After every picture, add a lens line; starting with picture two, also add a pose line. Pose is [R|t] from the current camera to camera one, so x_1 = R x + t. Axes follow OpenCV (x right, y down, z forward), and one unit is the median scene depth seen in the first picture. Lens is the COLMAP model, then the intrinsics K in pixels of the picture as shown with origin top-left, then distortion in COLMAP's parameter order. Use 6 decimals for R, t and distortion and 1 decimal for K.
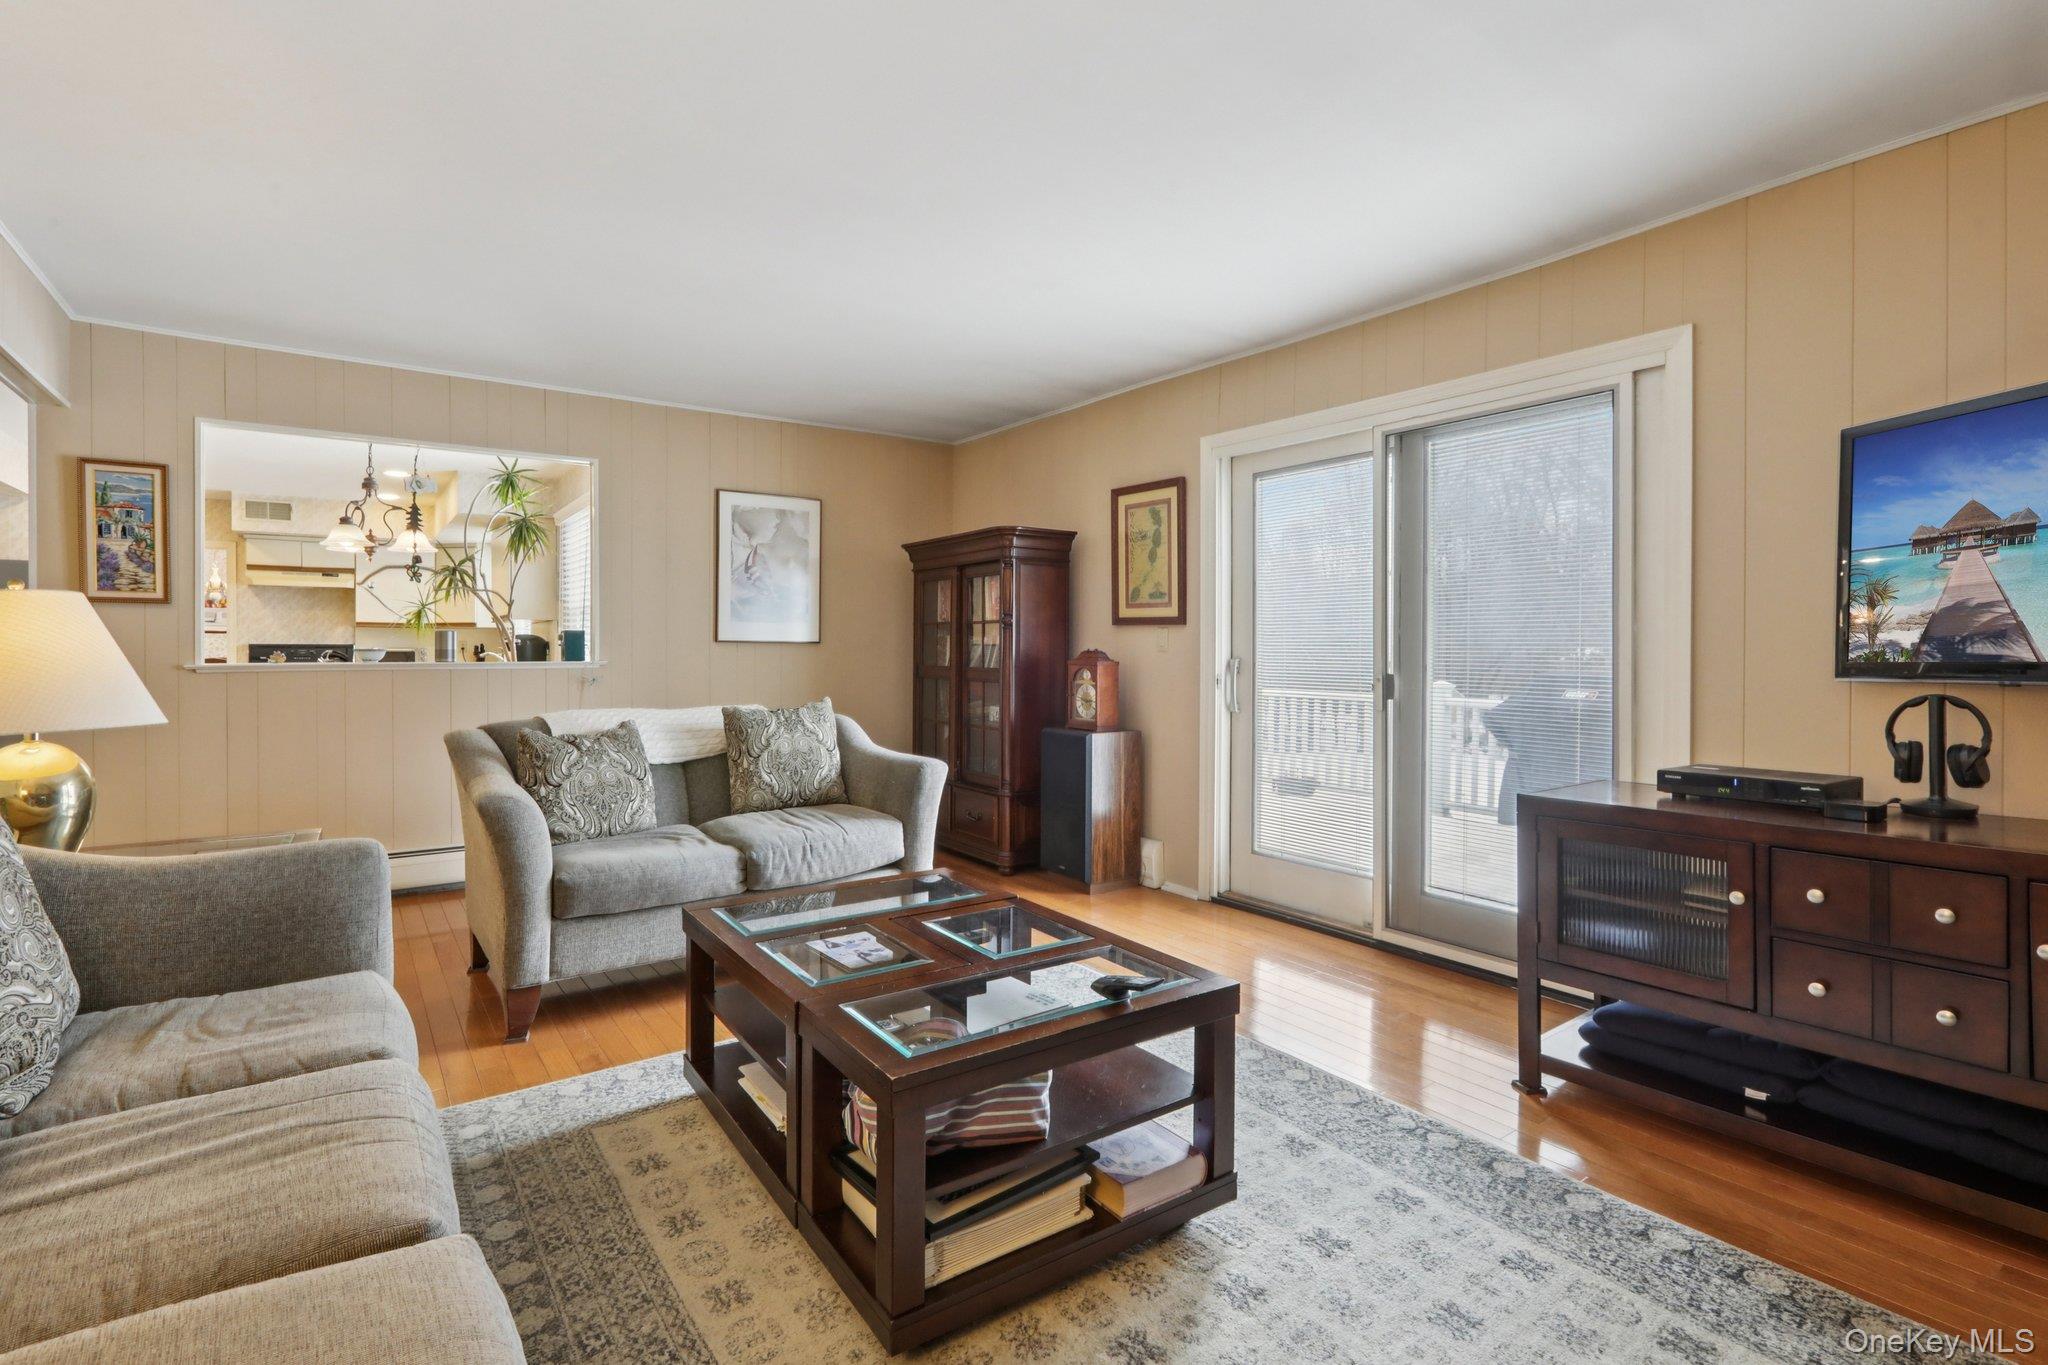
lens RADIAL K [[925.6, 0, 1029.2], [0, 925.6, 657.0], [0, 0, 1]] dist [0.001085, 0.000645]
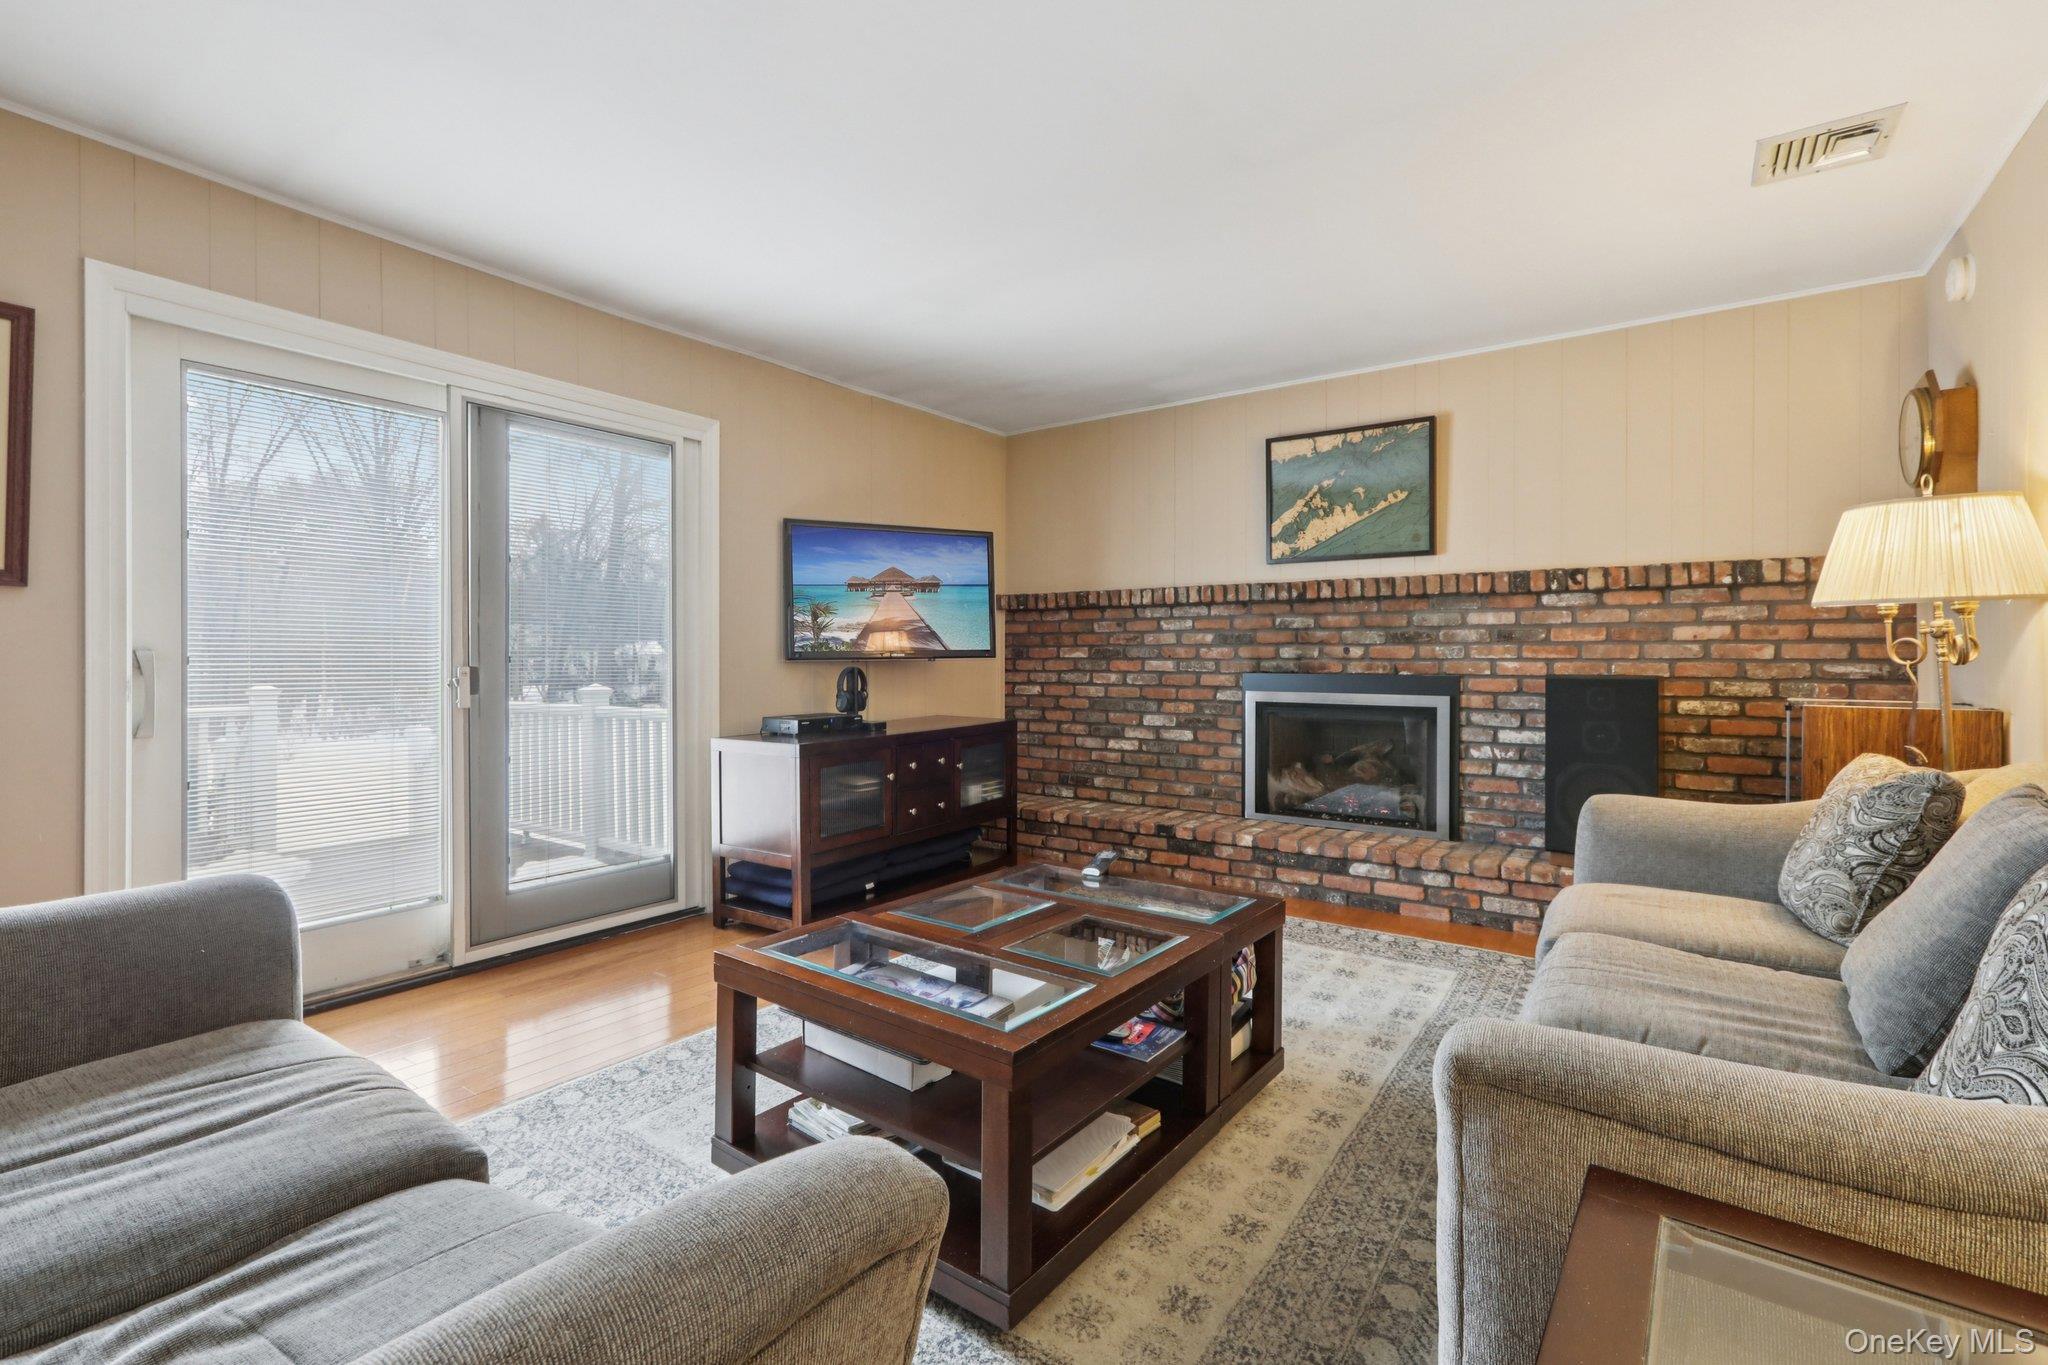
lens RADIAL K [[920.7, 0, 981.1], [0, 920.7, 652.0], [0, 0, 1]] dist [0.000831, 0.000232]
pose [[-0.276809, 0.000401, 0.960925, -0.809029], [0.000913, 1.000000, -0.000154, 0.007025], [-0.960925, 0.000835, -0.276809, 1.012207]]
